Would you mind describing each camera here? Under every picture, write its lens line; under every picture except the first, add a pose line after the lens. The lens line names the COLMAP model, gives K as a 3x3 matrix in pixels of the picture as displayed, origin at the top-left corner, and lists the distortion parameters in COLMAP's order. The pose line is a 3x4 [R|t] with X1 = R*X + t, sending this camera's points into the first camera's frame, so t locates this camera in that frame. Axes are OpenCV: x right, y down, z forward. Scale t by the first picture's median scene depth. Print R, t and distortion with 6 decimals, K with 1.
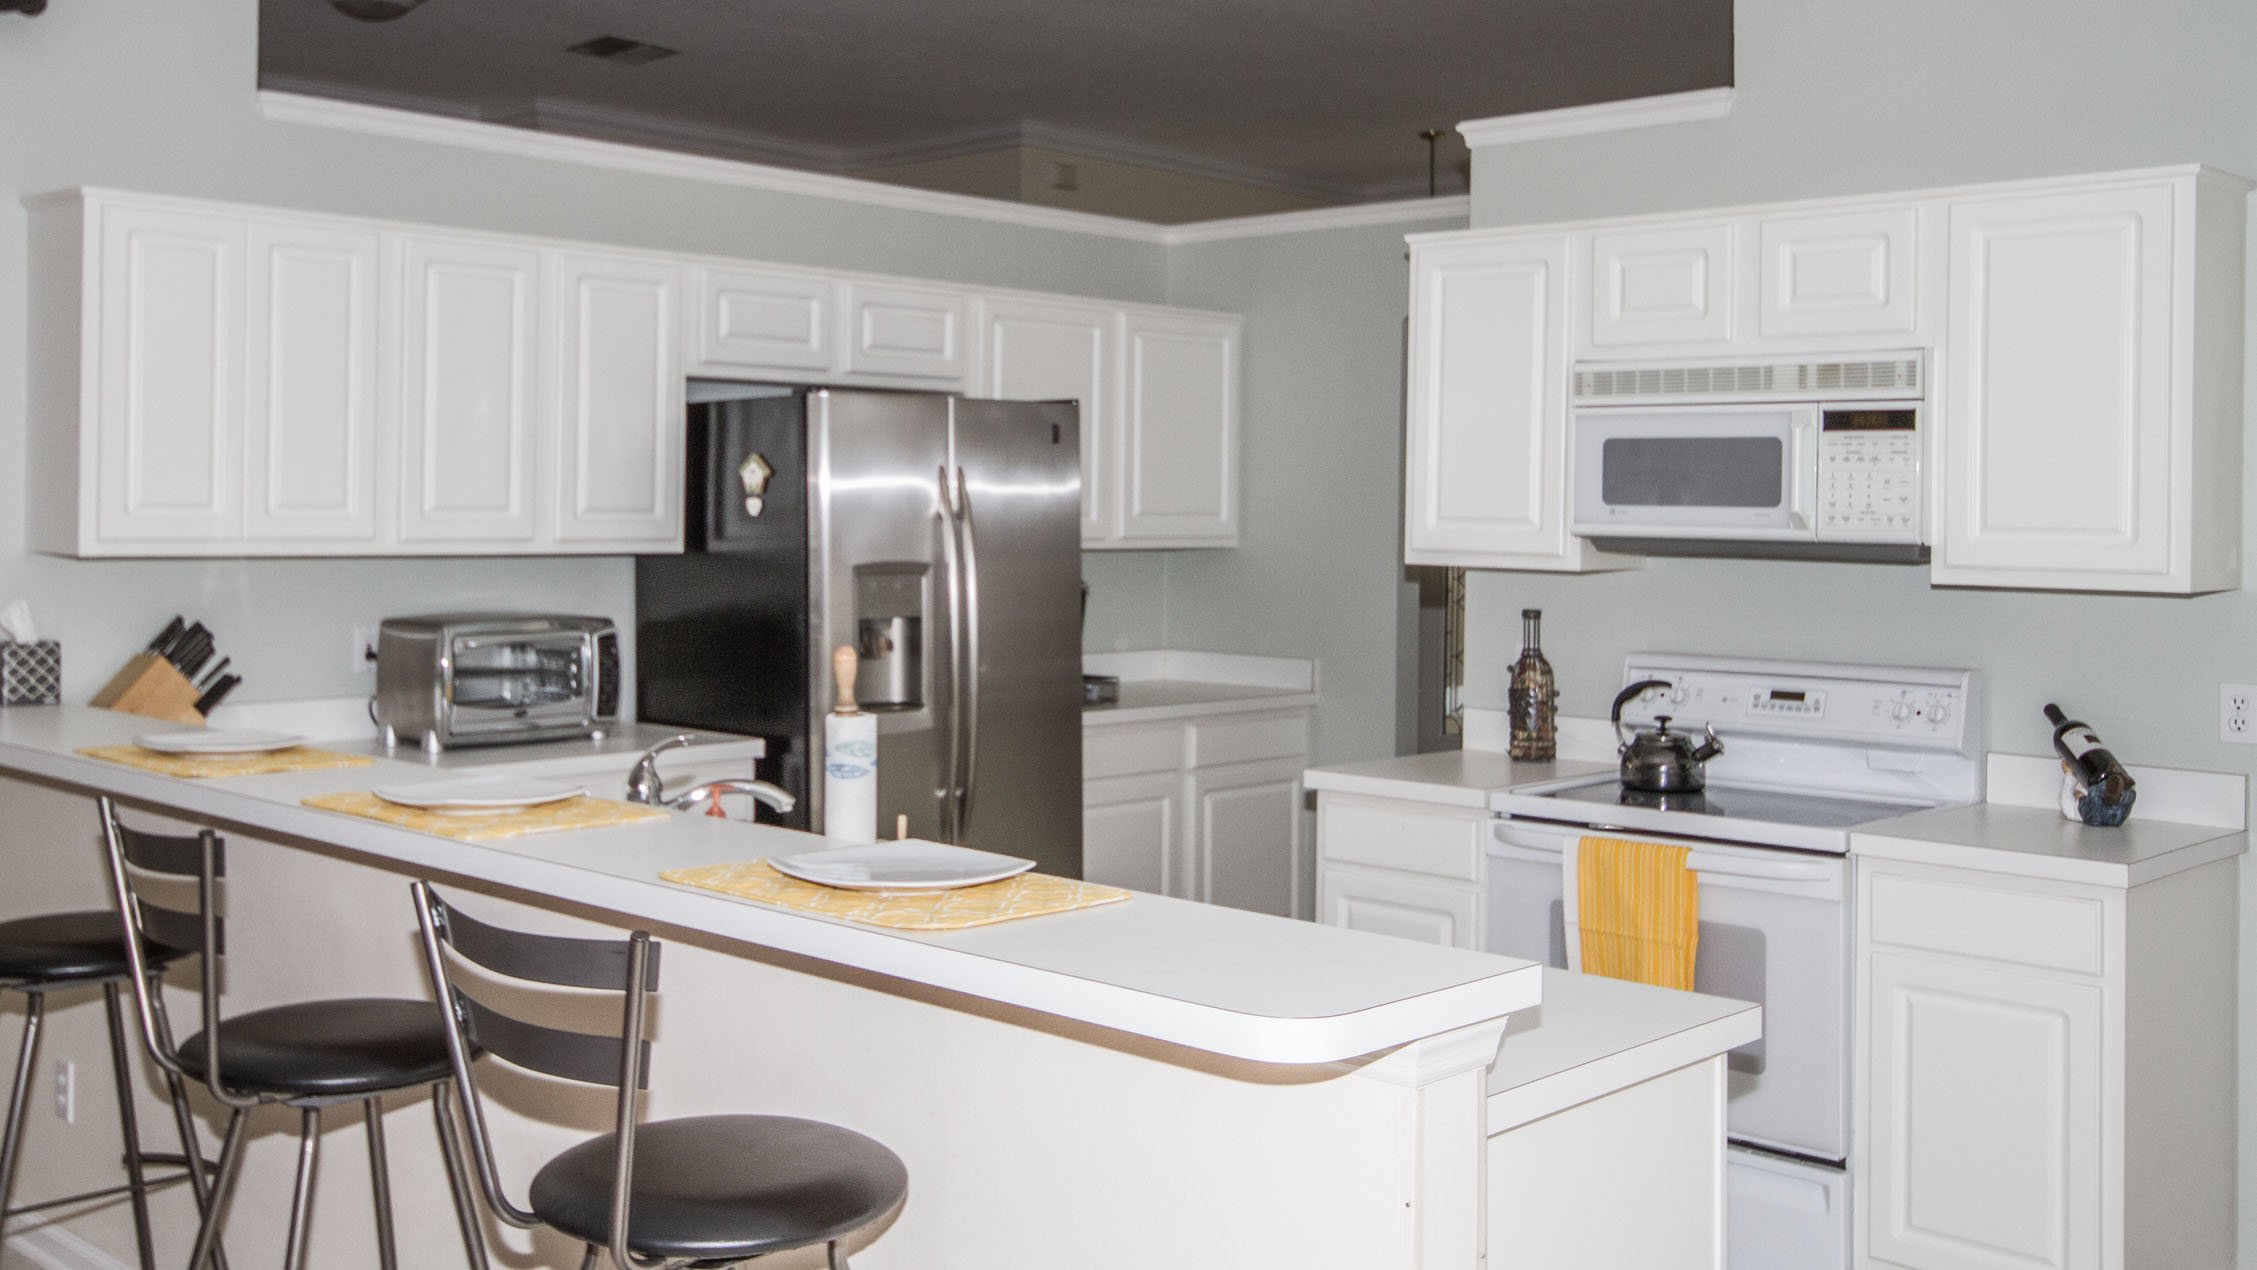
lens RADIAL K [[2202.7, 0, 1128.5], [0, 2202.7, 635.0], [0, 0, 1]] dist [-0.023925, -0.009056]
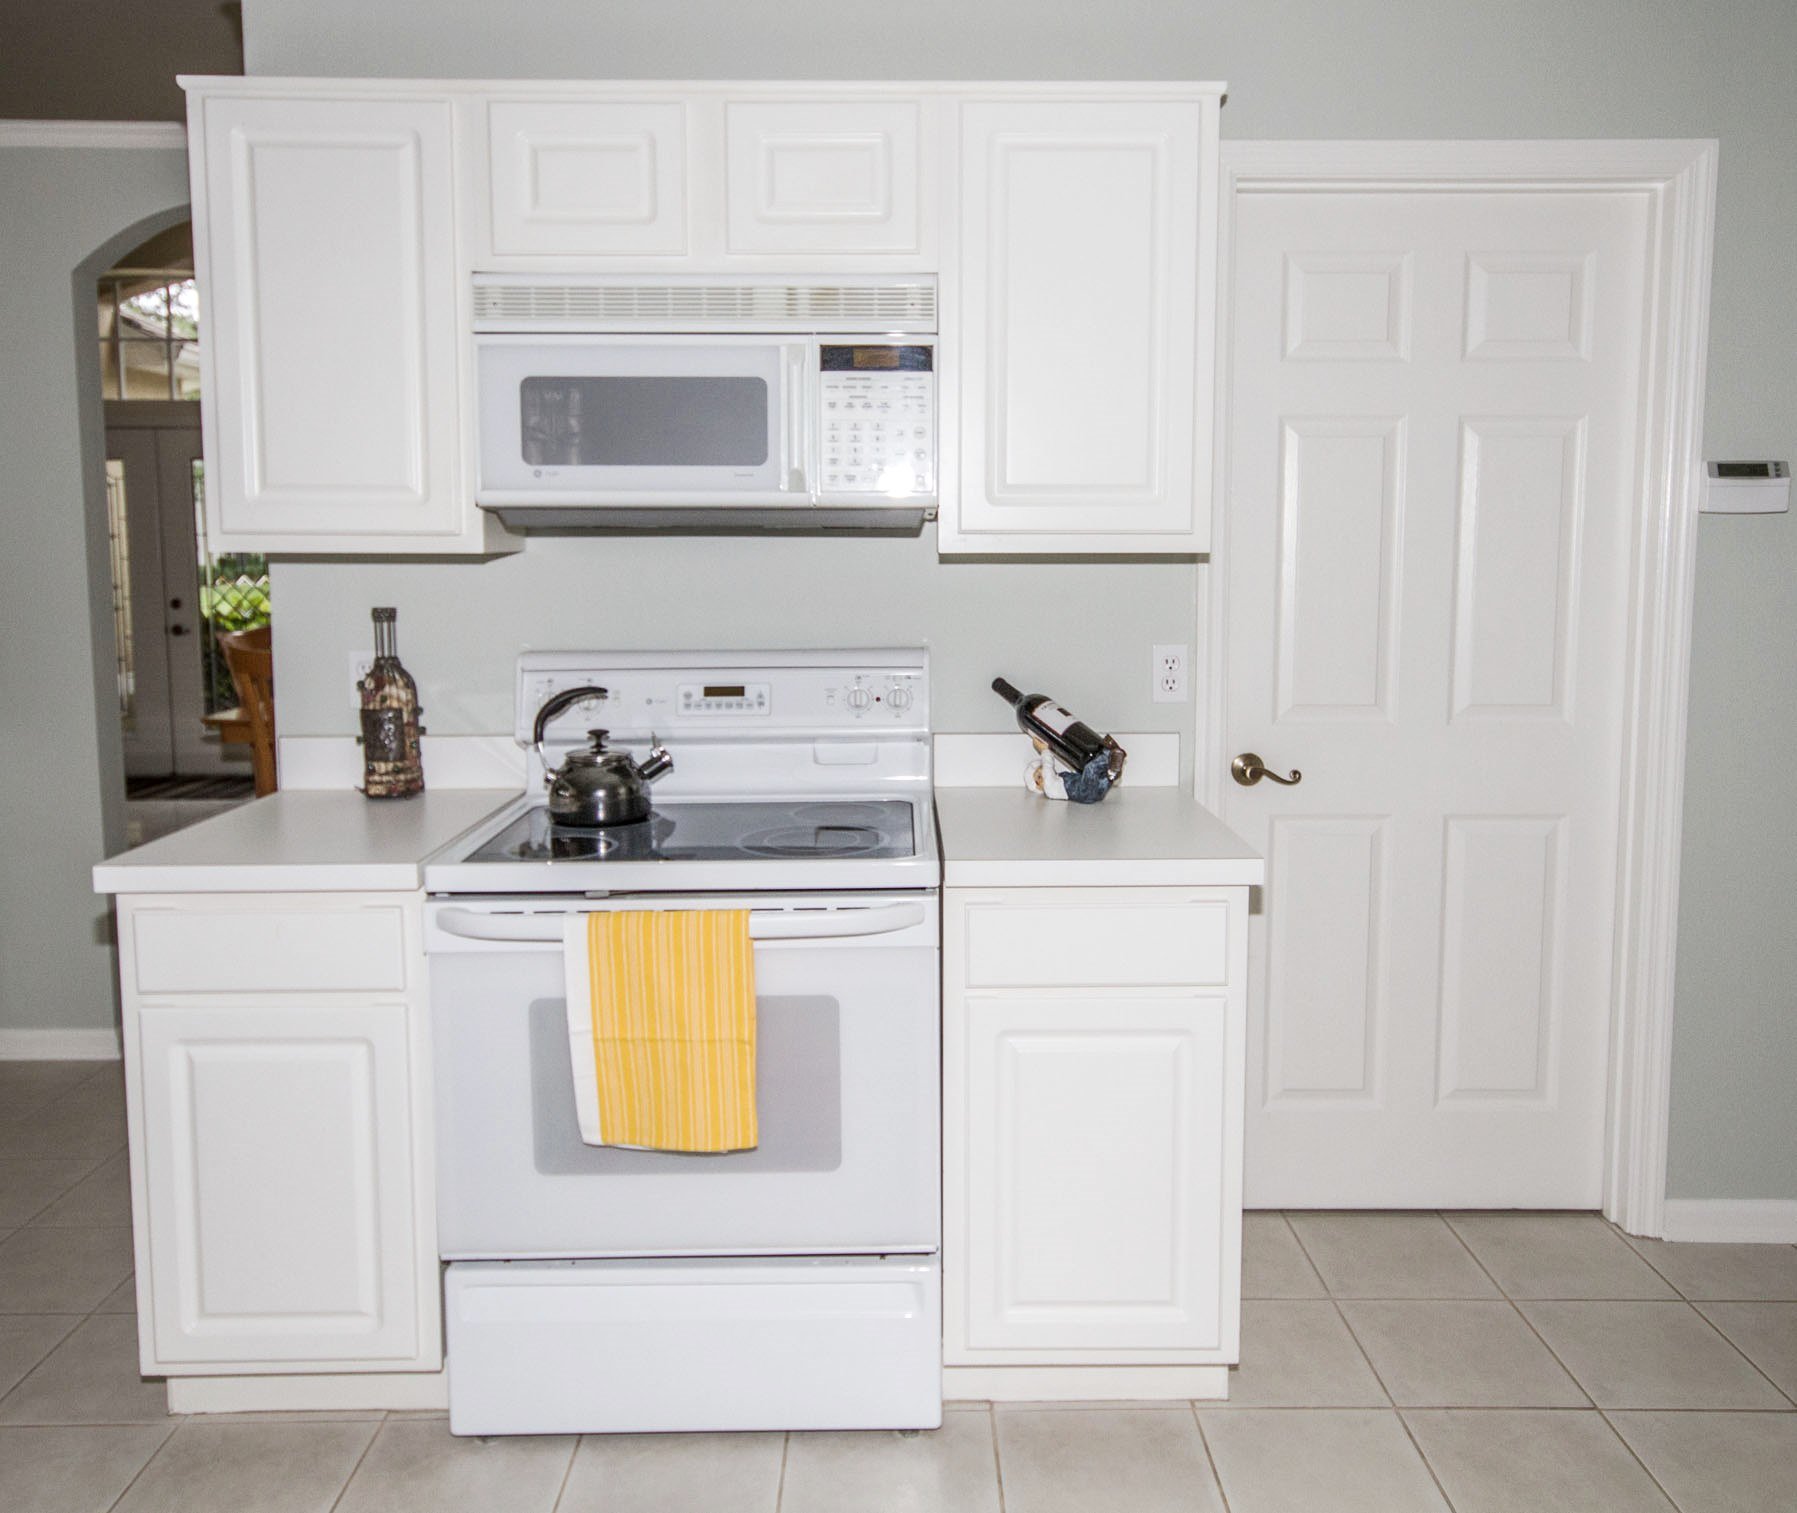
lens RADIAL K [[1382.5, 0, 897.8], [0, 1382.5, 680.3], [0, 0, 1]] dist [0.002227, 0.003638]
pose [[0.732795, -0.083722, 0.675280, -0.019226], [0.052578, 0.996402, 0.066480, -0.009563], [-0.678416, -0.013211, 0.734560, 0.553346]]
